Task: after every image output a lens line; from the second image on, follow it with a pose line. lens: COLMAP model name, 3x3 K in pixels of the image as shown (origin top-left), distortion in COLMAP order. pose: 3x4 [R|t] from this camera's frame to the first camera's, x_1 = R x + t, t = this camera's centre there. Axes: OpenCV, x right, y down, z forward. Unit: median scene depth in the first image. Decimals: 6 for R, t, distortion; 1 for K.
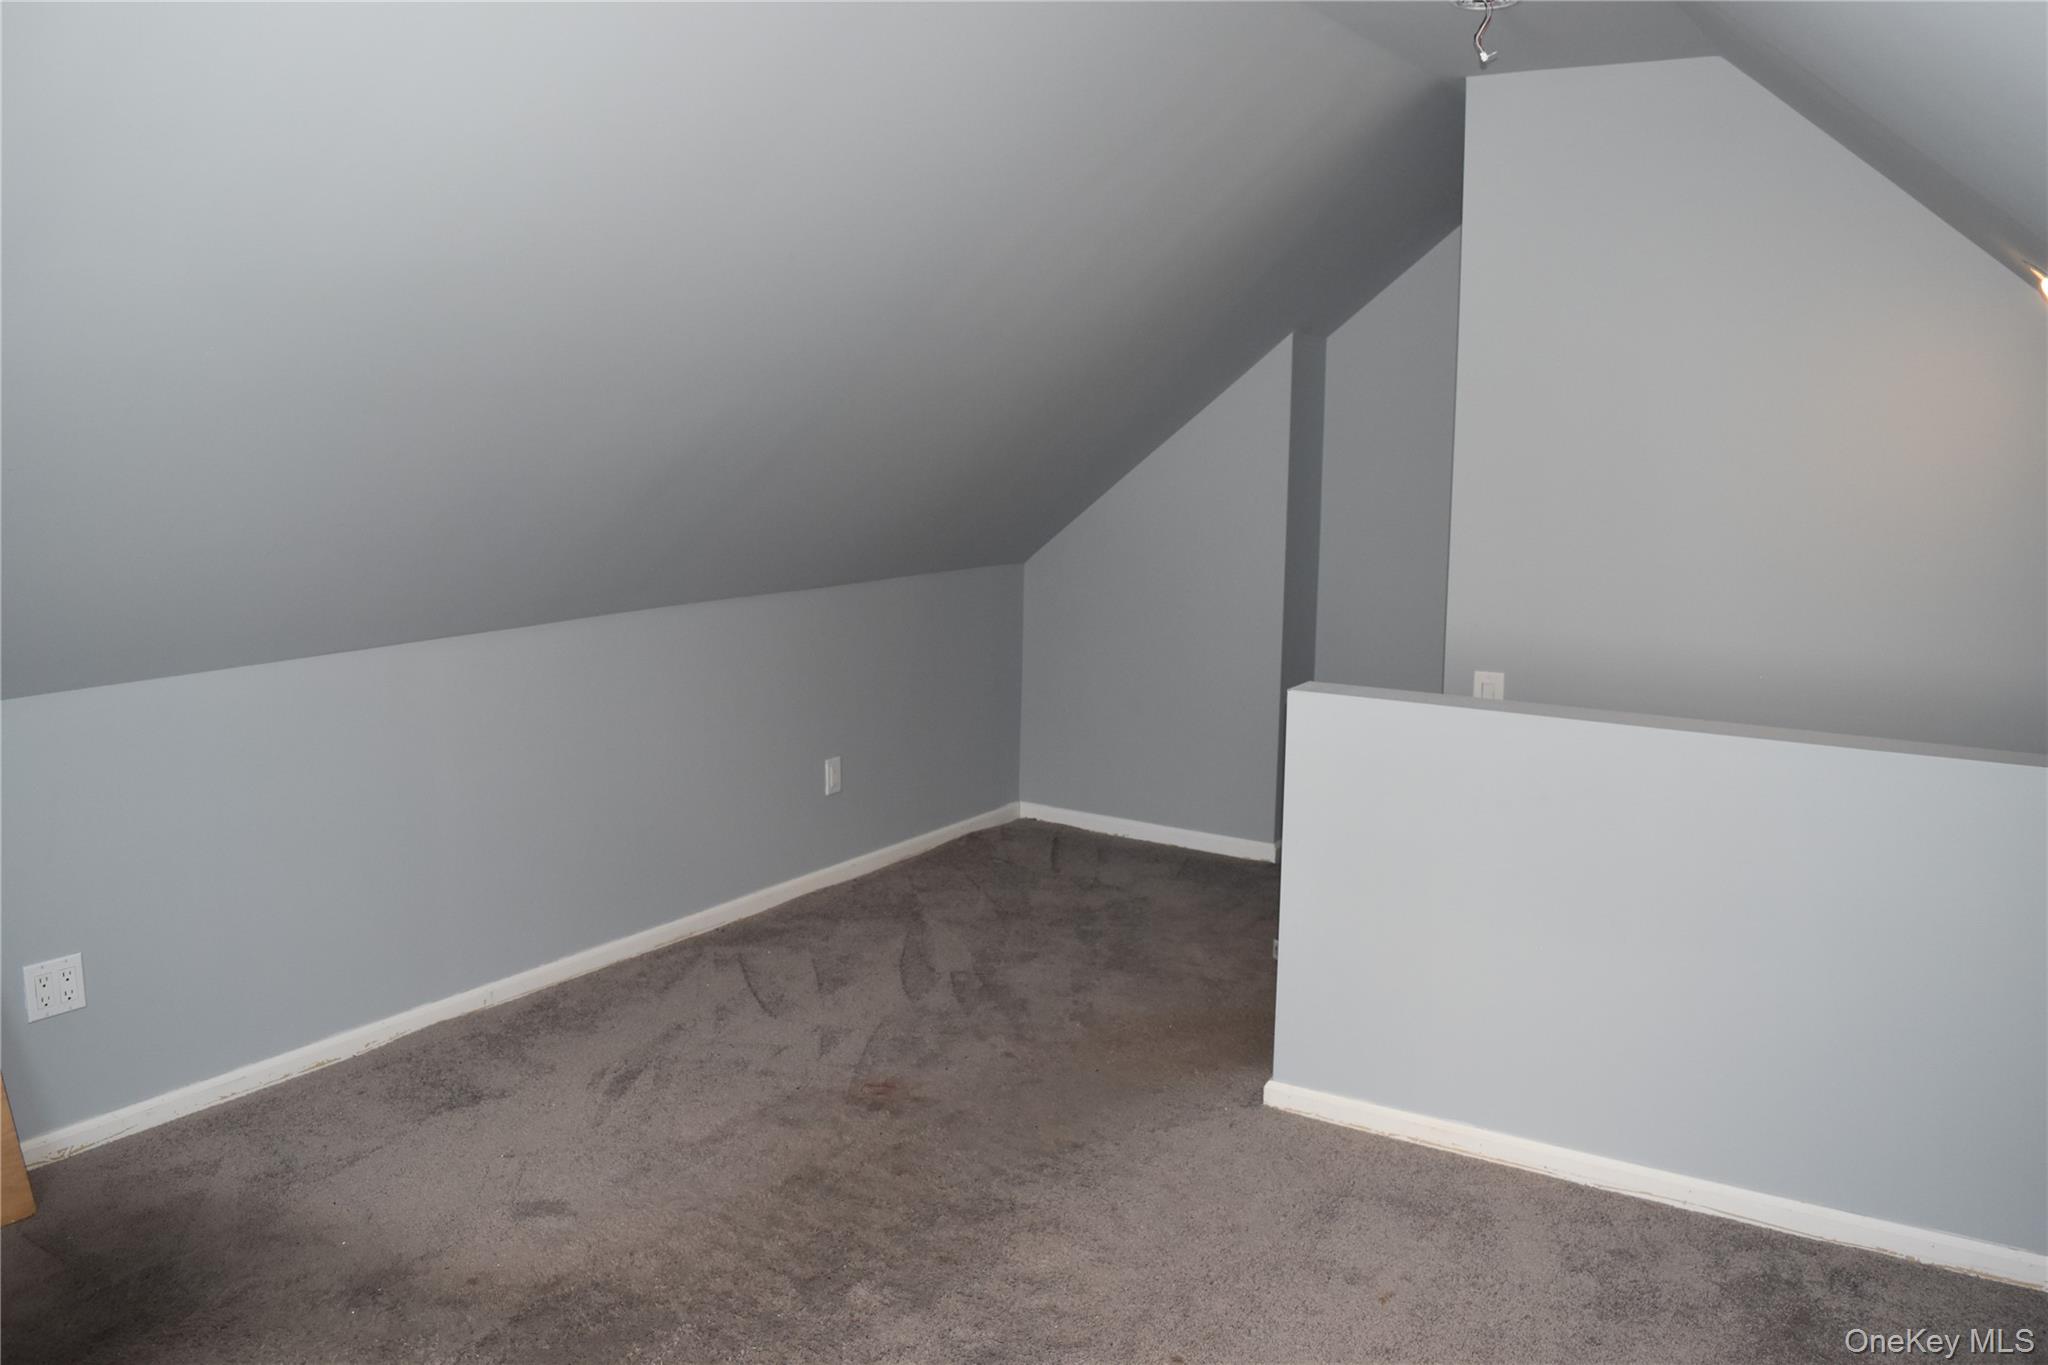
lens RADIAL K [[1607.1, 0, 1024.0], [0, 1607.1, 682.5], [0, 0, 1]] dist [-0.097067, 0.025266]
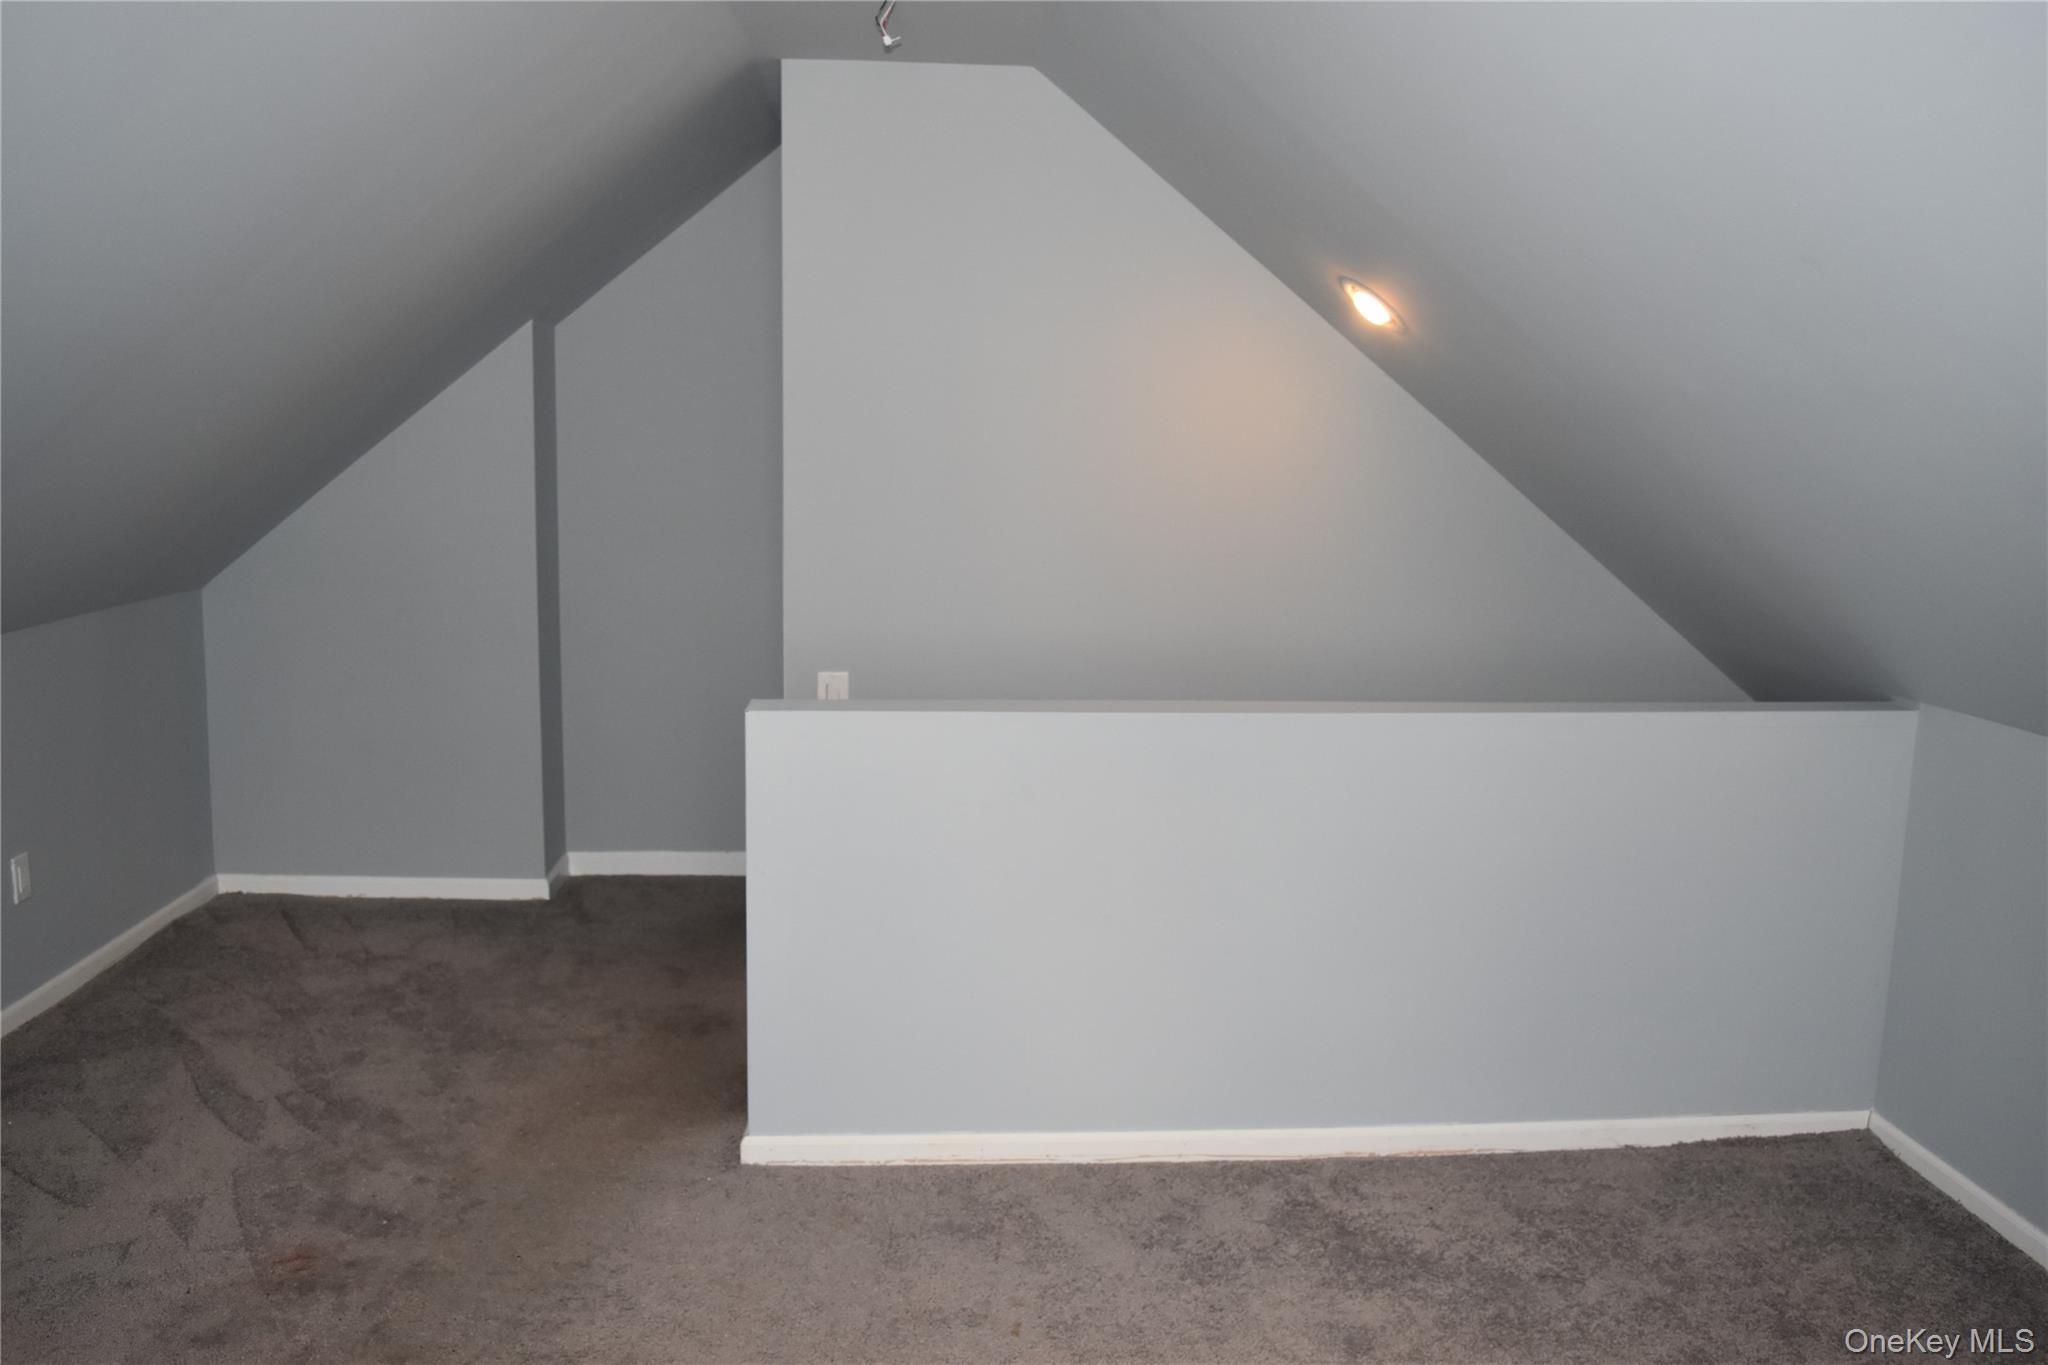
lens RADIAL K [[1607.1, 0, 1024.0], [0, 1607.1, 682.5], [0, 0, 1]] dist [-0.097067, 0.025266]
pose [[0.802772, -0.087779, 0.589789, -0.213067], [0.085267, 0.995839, 0.032154, -0.023798], [-0.590158, 0.024477, 0.806917, 0.147176]]
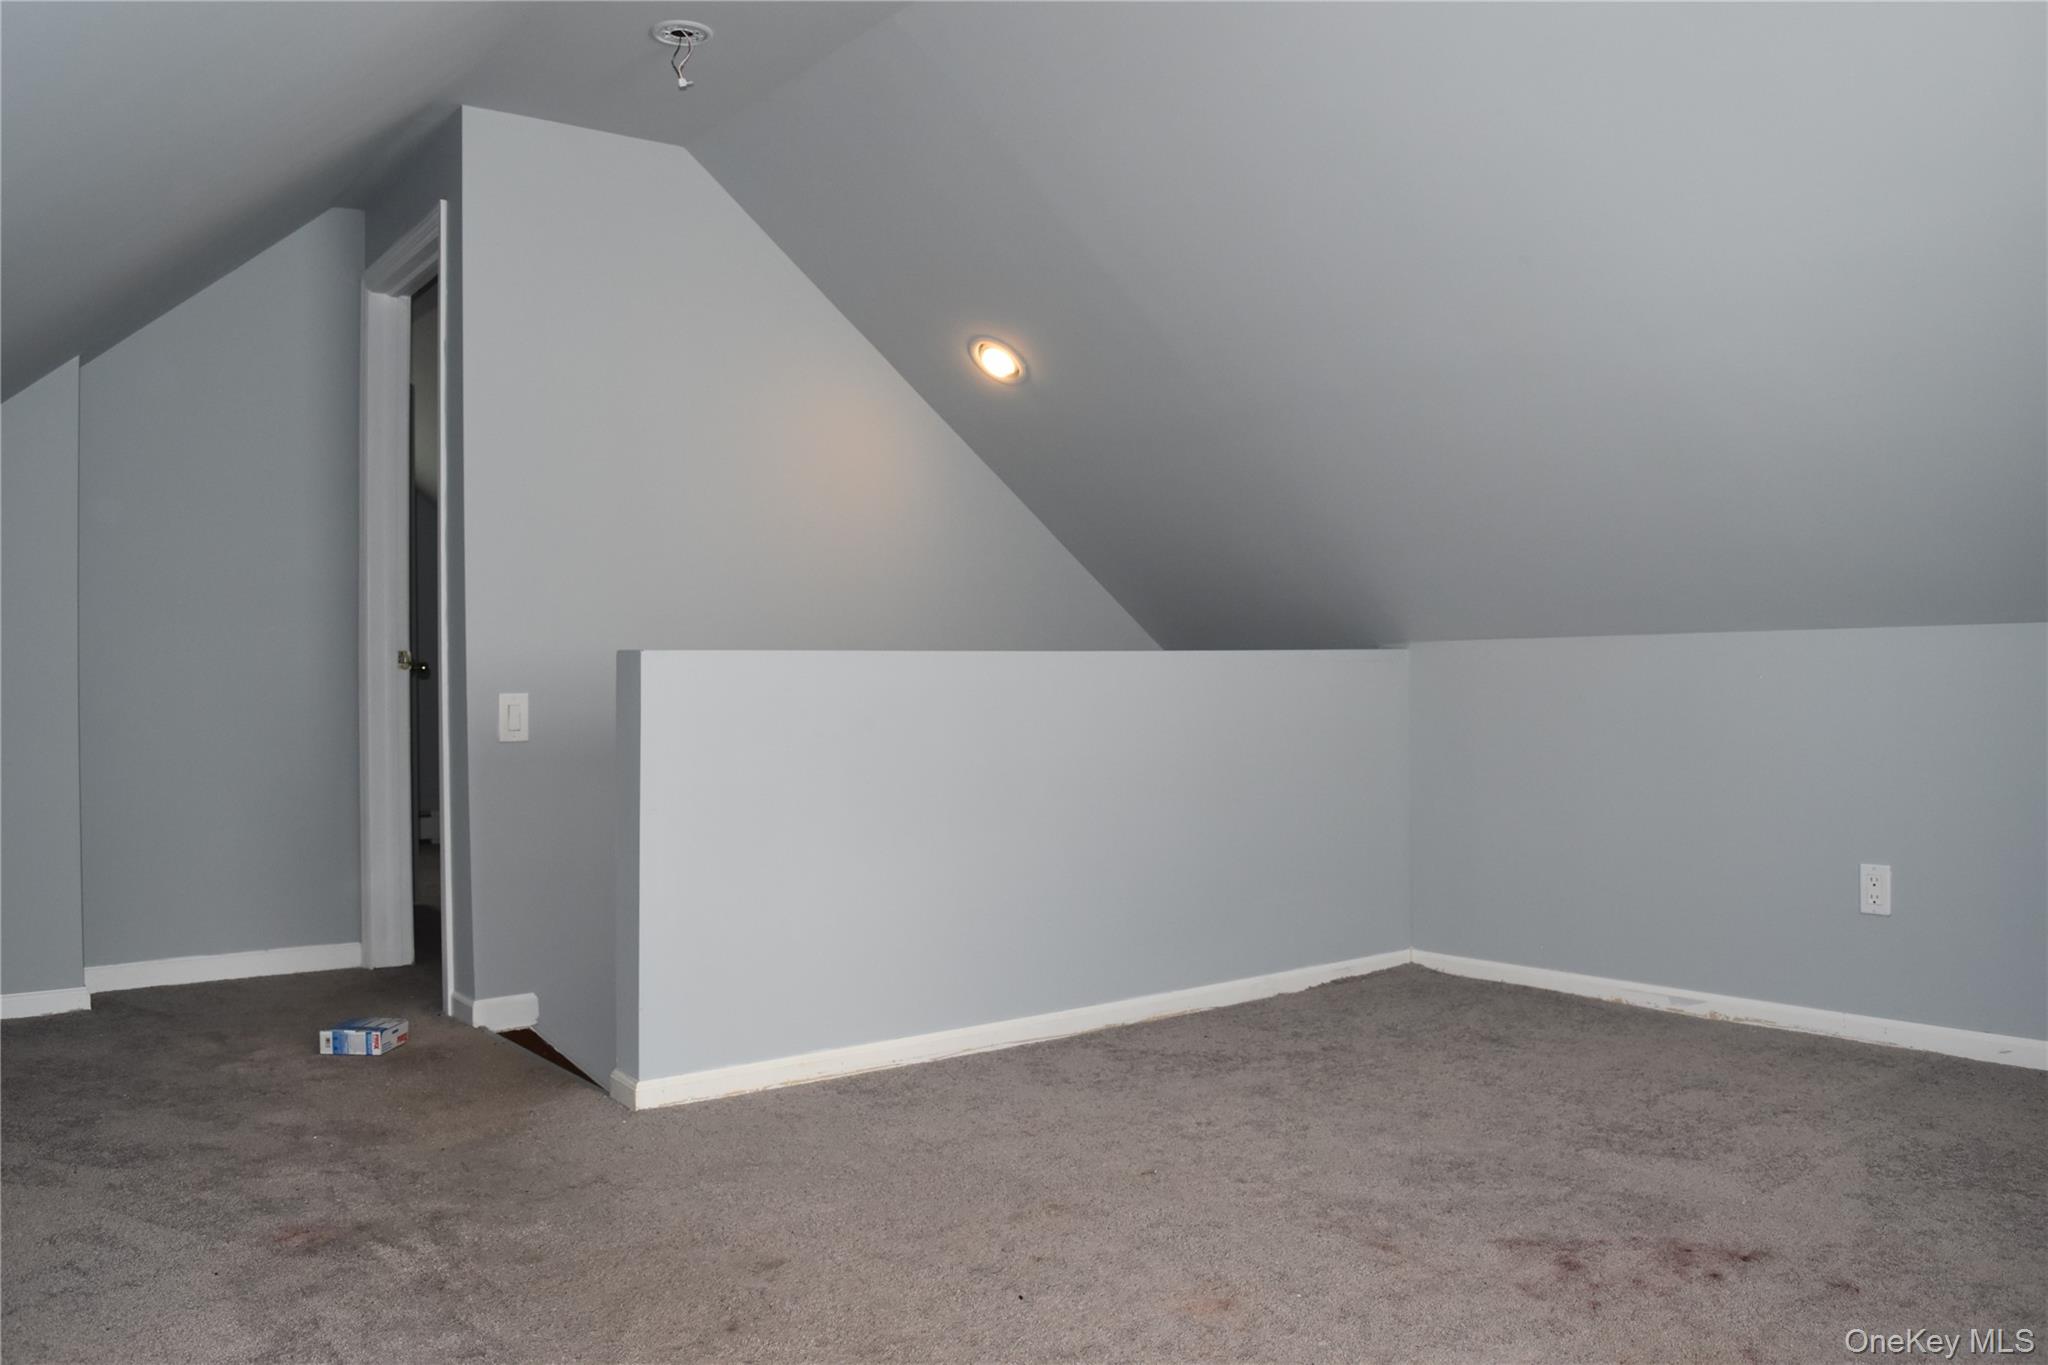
lens RADIAL K [[1607.1, 0, 1024.0], [0, 1607.1, 682.5], [0, 0, 1]] dist [-0.097067, 0.025266]
pose [[0.340273, -0.011790, 0.940253, -0.574635], [0.164747, 0.985203, -0.047268, 0.093174], [-0.925782, 0.170987, 0.337180, 0.405626]]
